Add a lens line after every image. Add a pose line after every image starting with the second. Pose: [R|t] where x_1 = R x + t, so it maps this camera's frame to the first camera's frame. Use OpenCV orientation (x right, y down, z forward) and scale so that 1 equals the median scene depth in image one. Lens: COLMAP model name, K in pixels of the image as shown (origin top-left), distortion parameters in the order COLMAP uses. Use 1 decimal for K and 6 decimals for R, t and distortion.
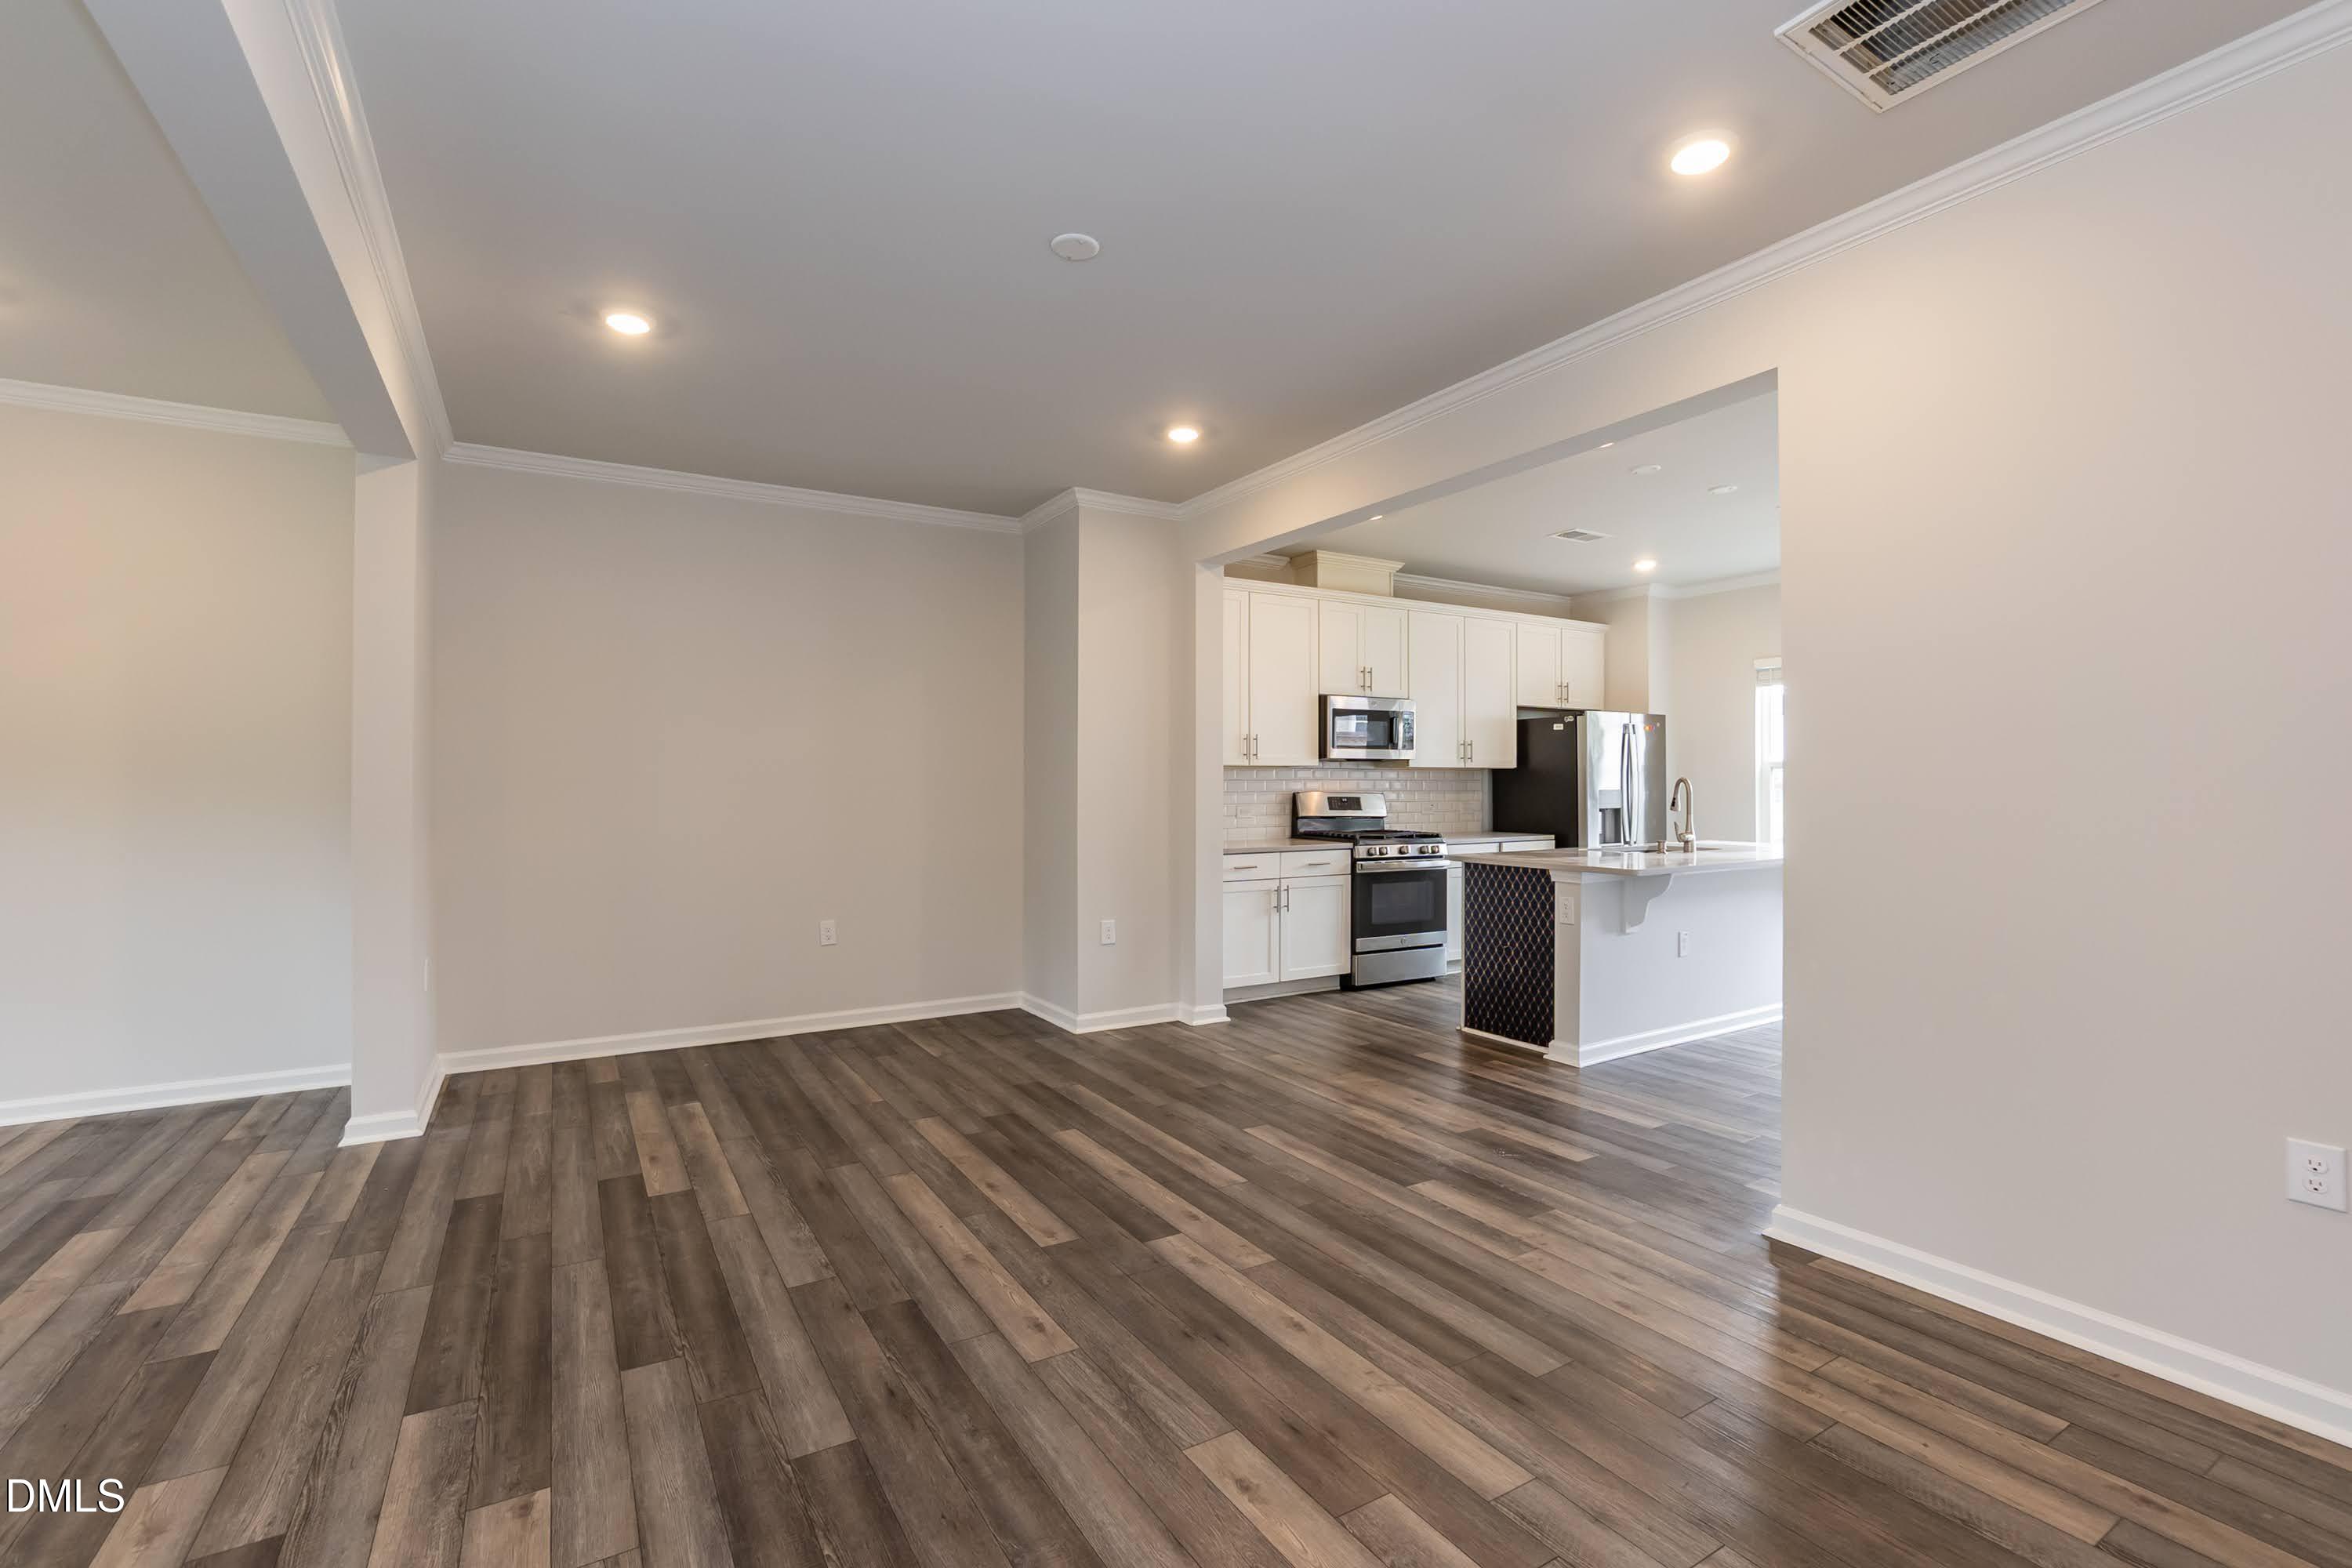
lens RADIAL K [[1023.4, 0, 1160.0], [0, 1023.4, 775.0], [0, 0, 1]] dist [-0.029034, 0.011488]
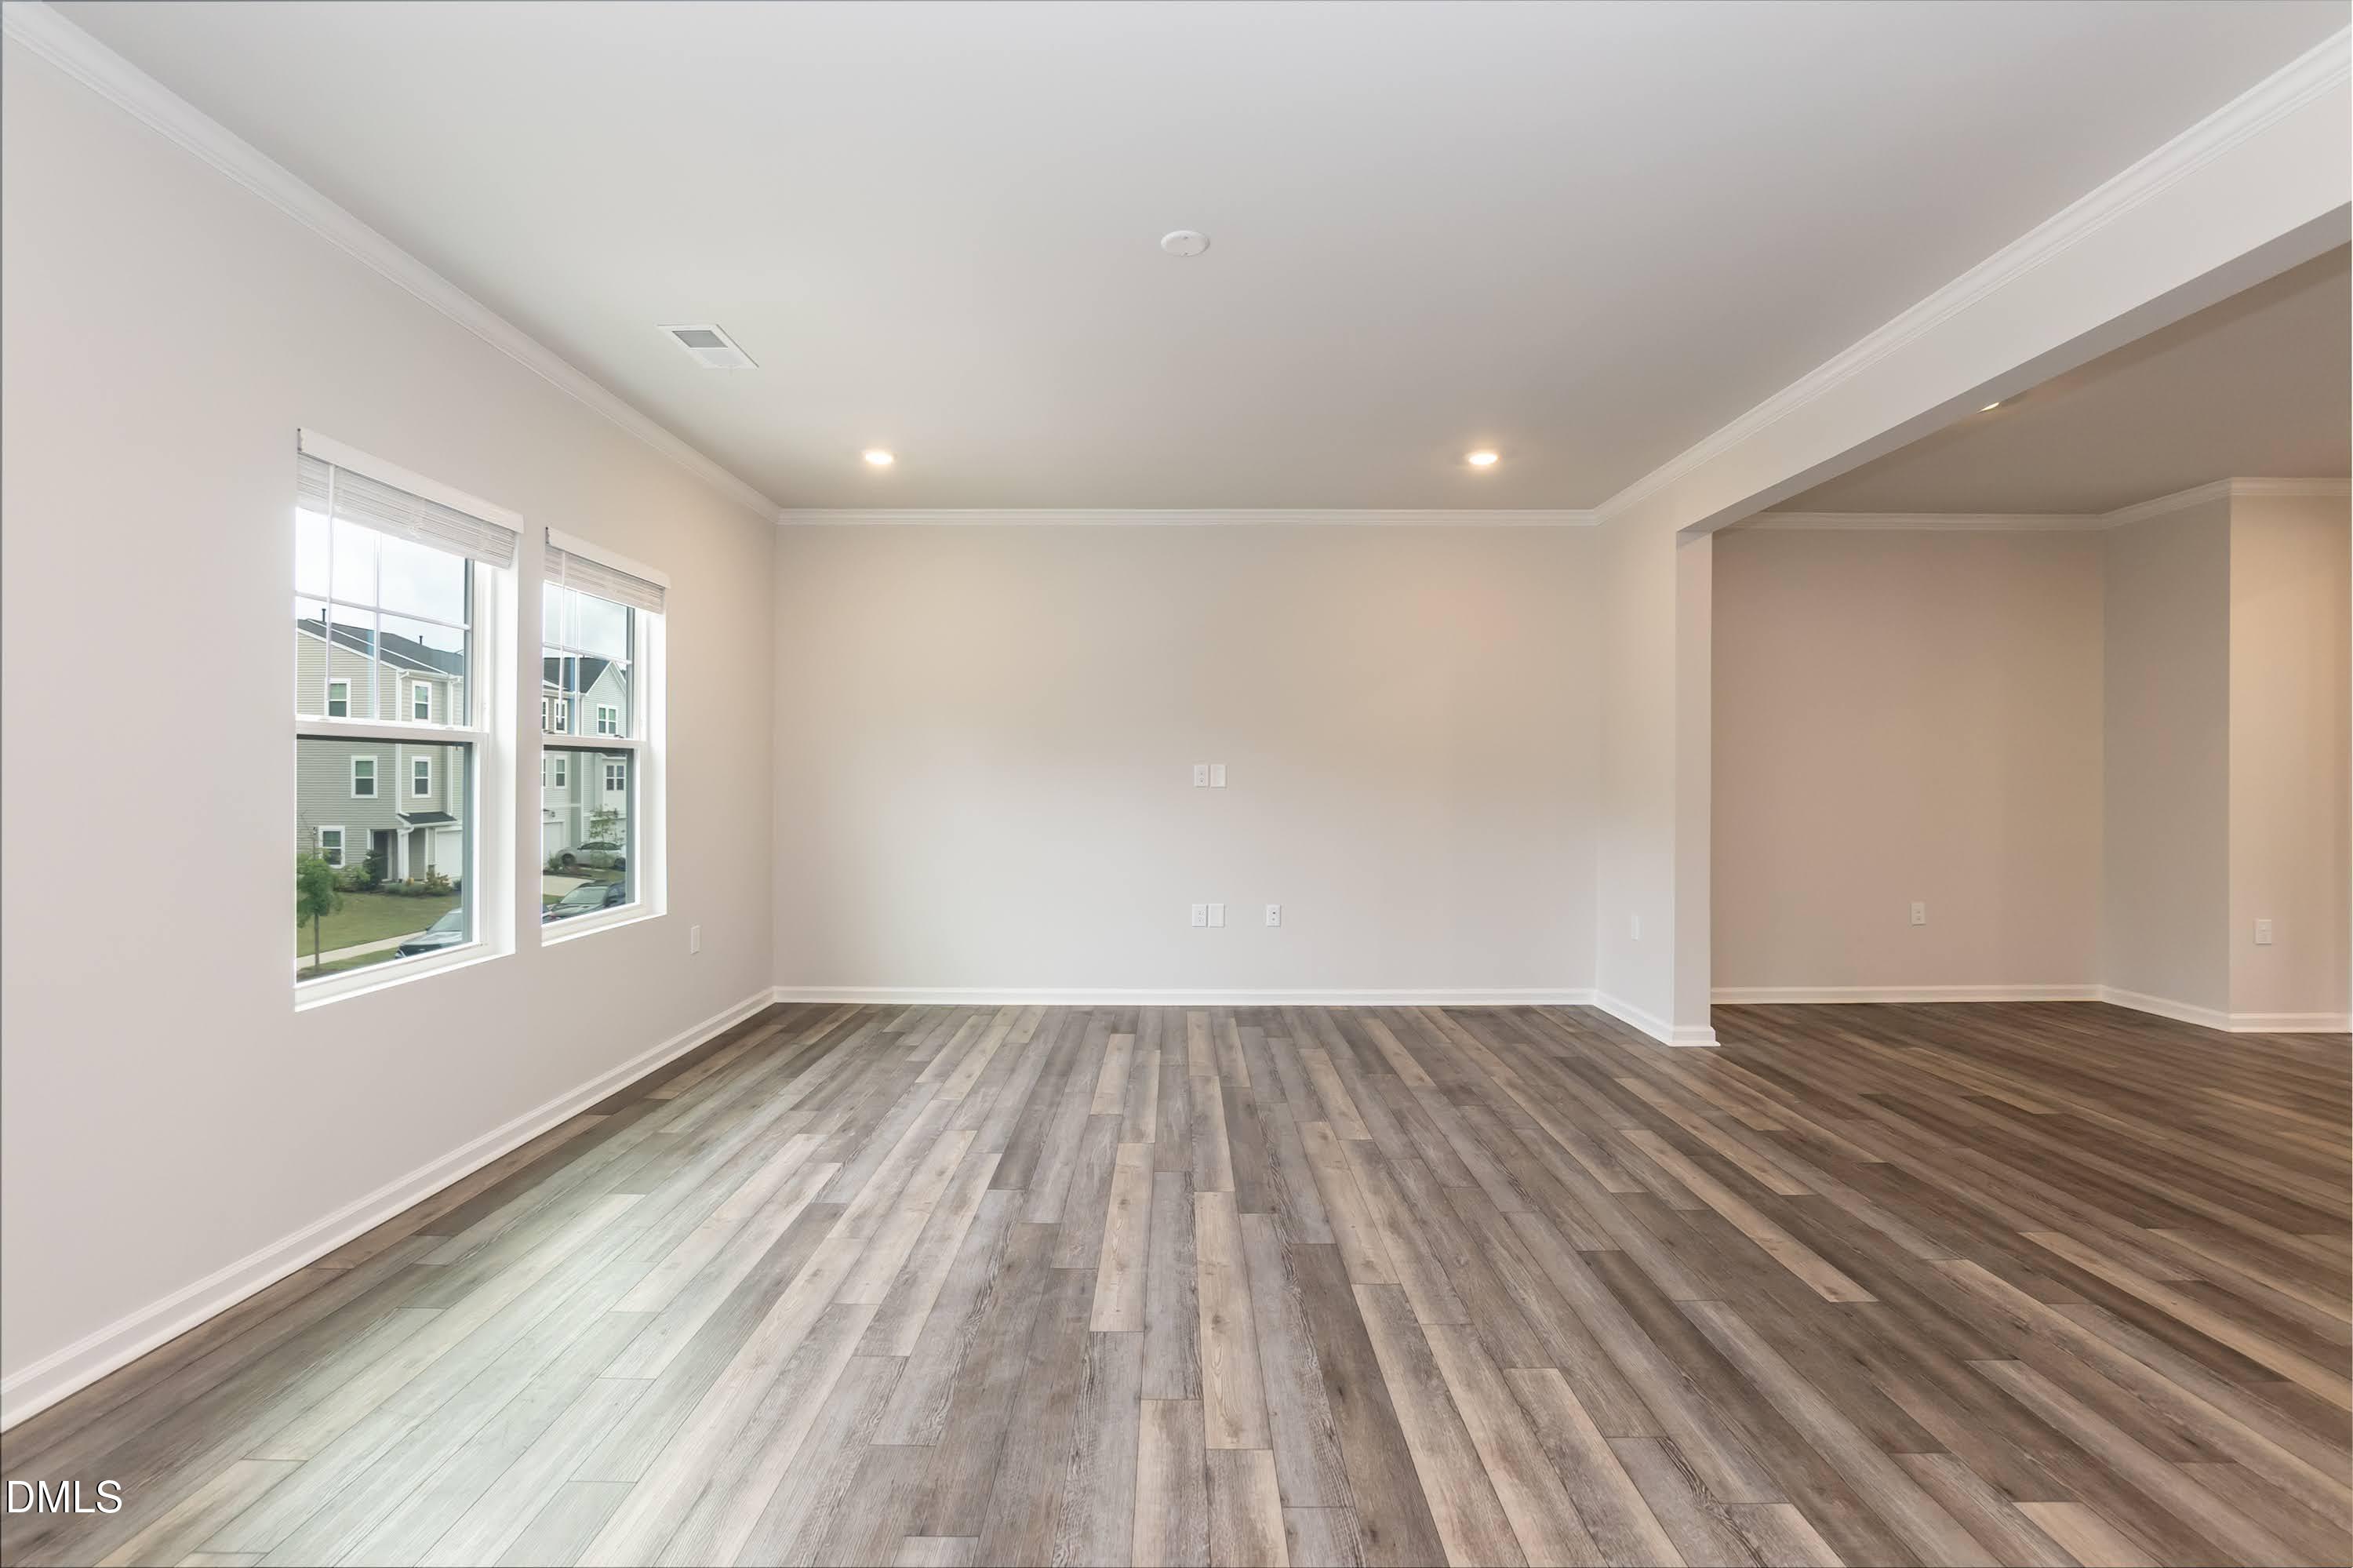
lens RADIAL K [[1026.6, 0, 1175.6], [0, 1026.6, 774.5], [0, 0, 1]] dist [-0.035998, 0.012530]
pose [[0.861888, 0.000025, -0.507099, -0.522077], [0.004044, 0.999968, 0.006924, -0.007235], [0.507083, -0.008019, 0.861860, -0.387546]]
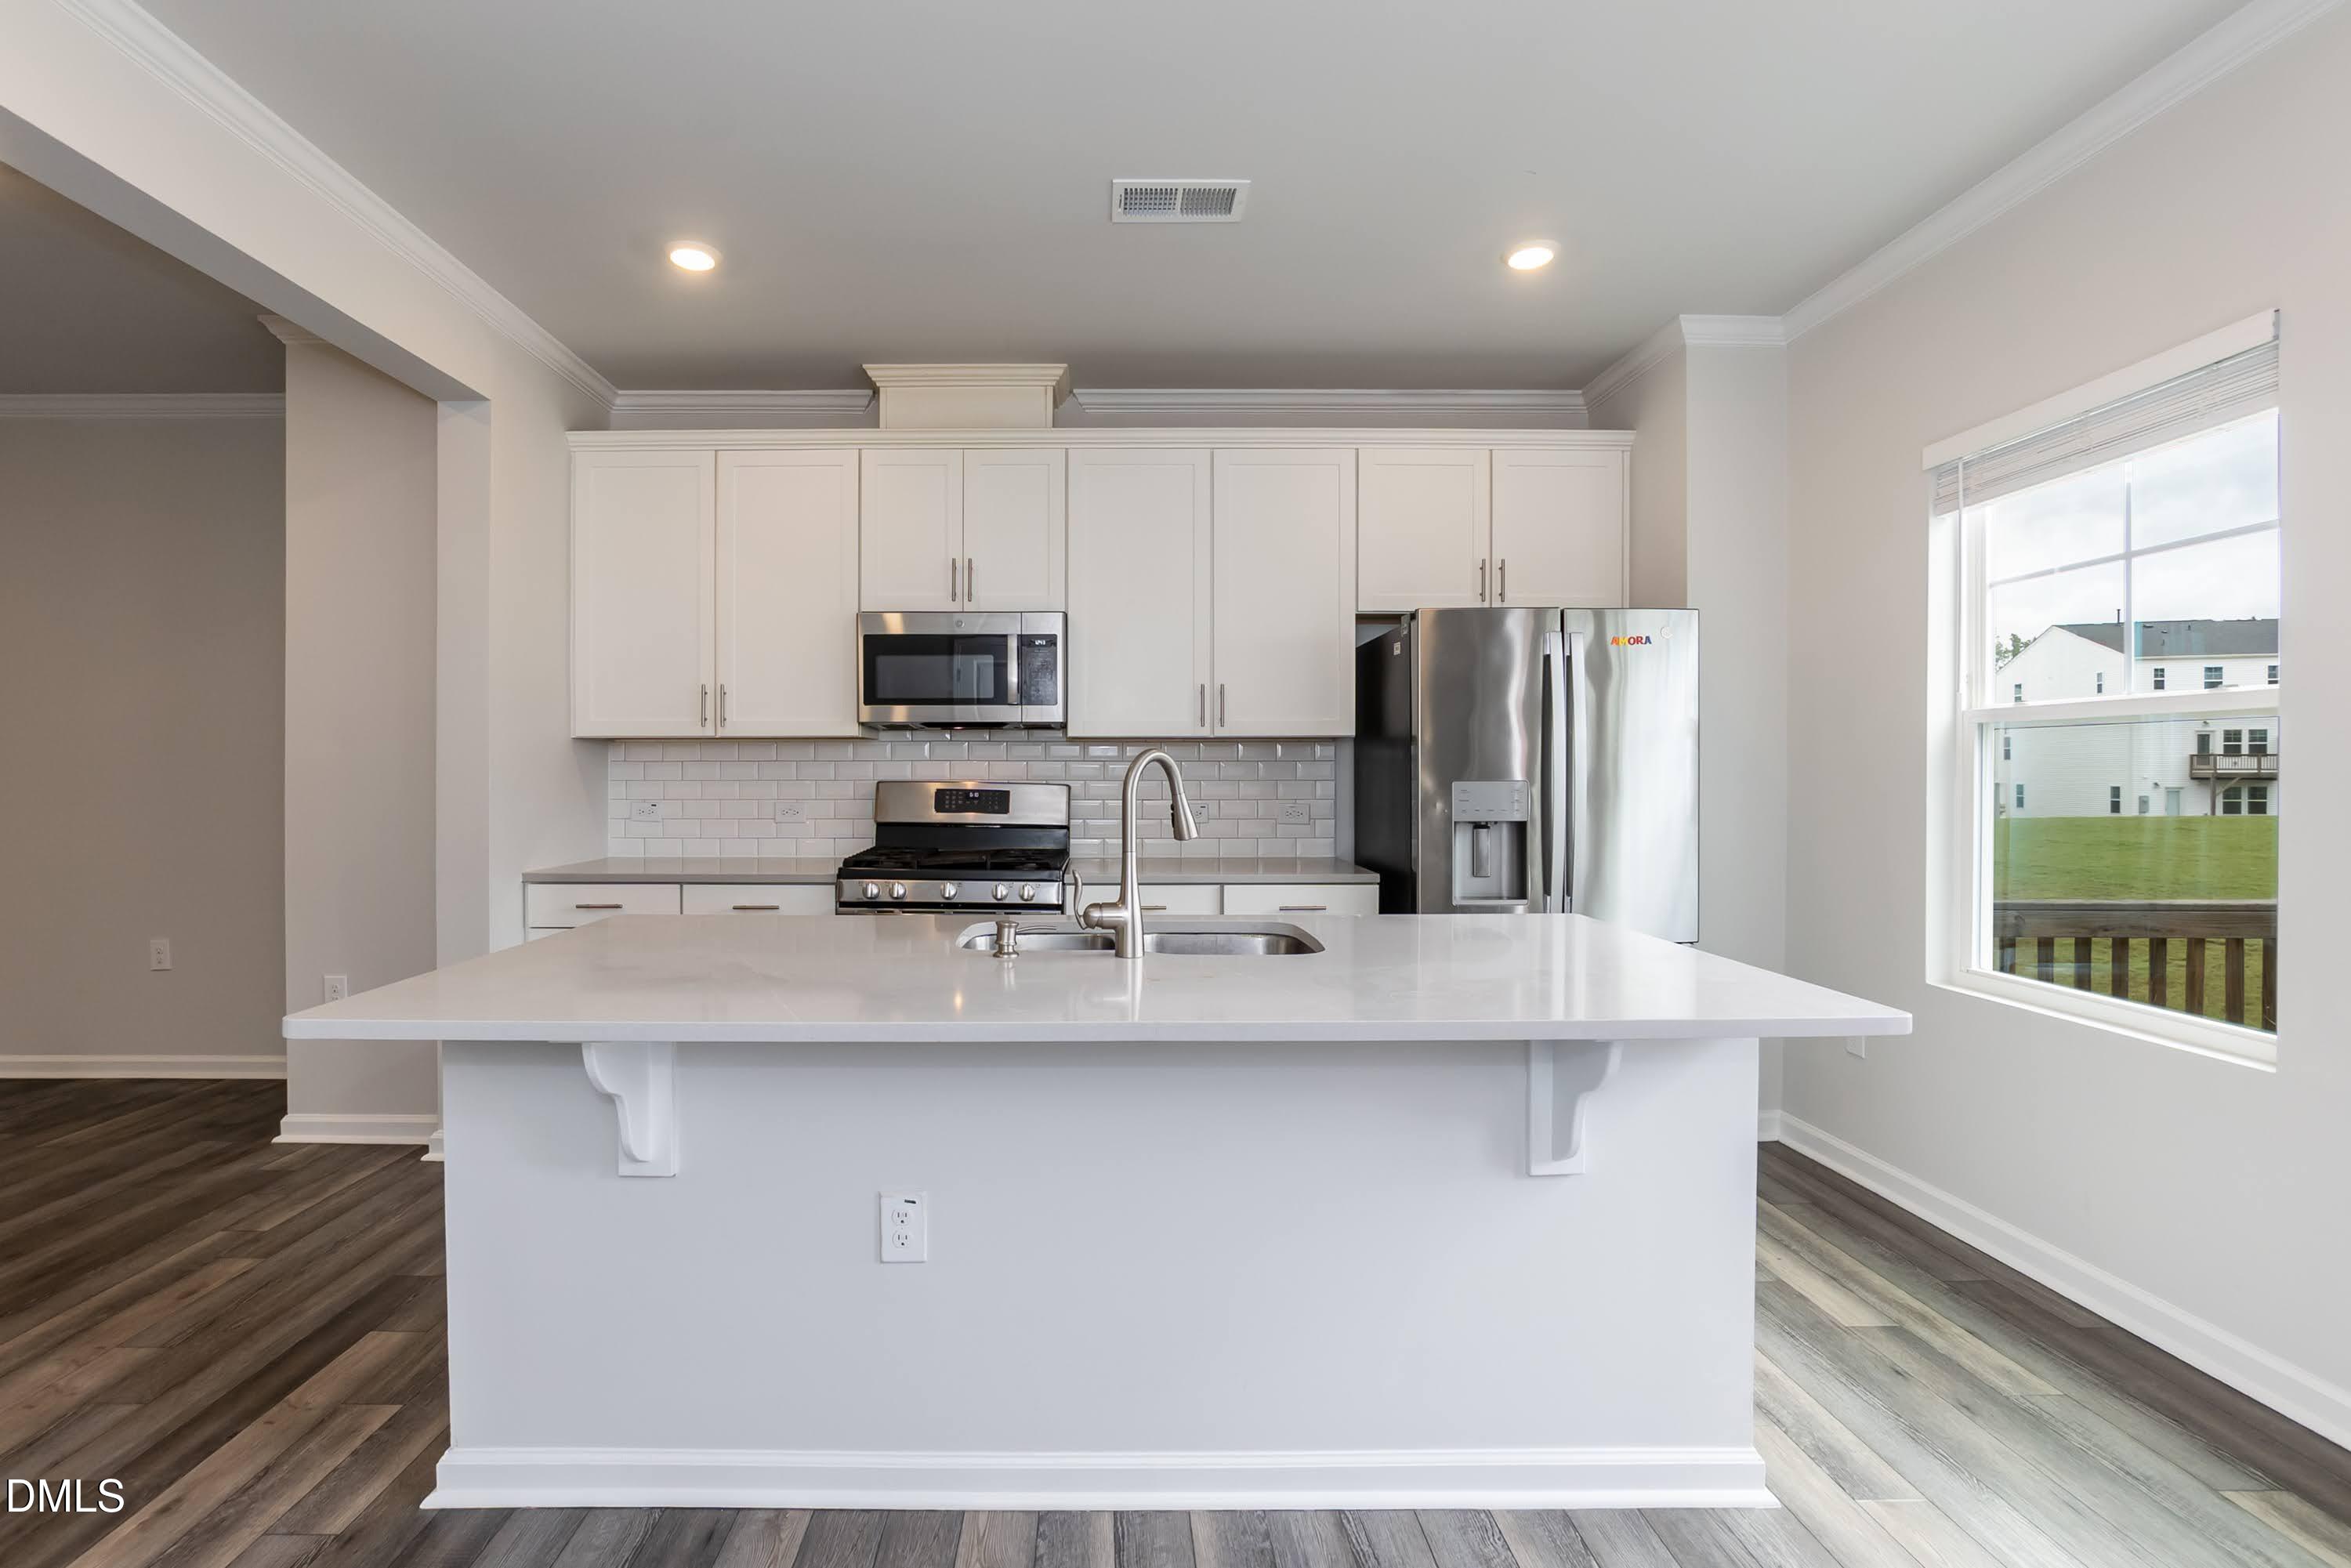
lens RADIAL K [[1044.6, 0, 1114.3], [0, 1044.6, 778.9], [0, 0, 1]] dist [-0.029159, 0.008992]
pose [[0.862849, 0.004859, -0.505438, 0.811675], [0.002467, 0.999901, 0.013823, 0.010723], [0.505455, -0.013174, 0.862752, 0.787120]]
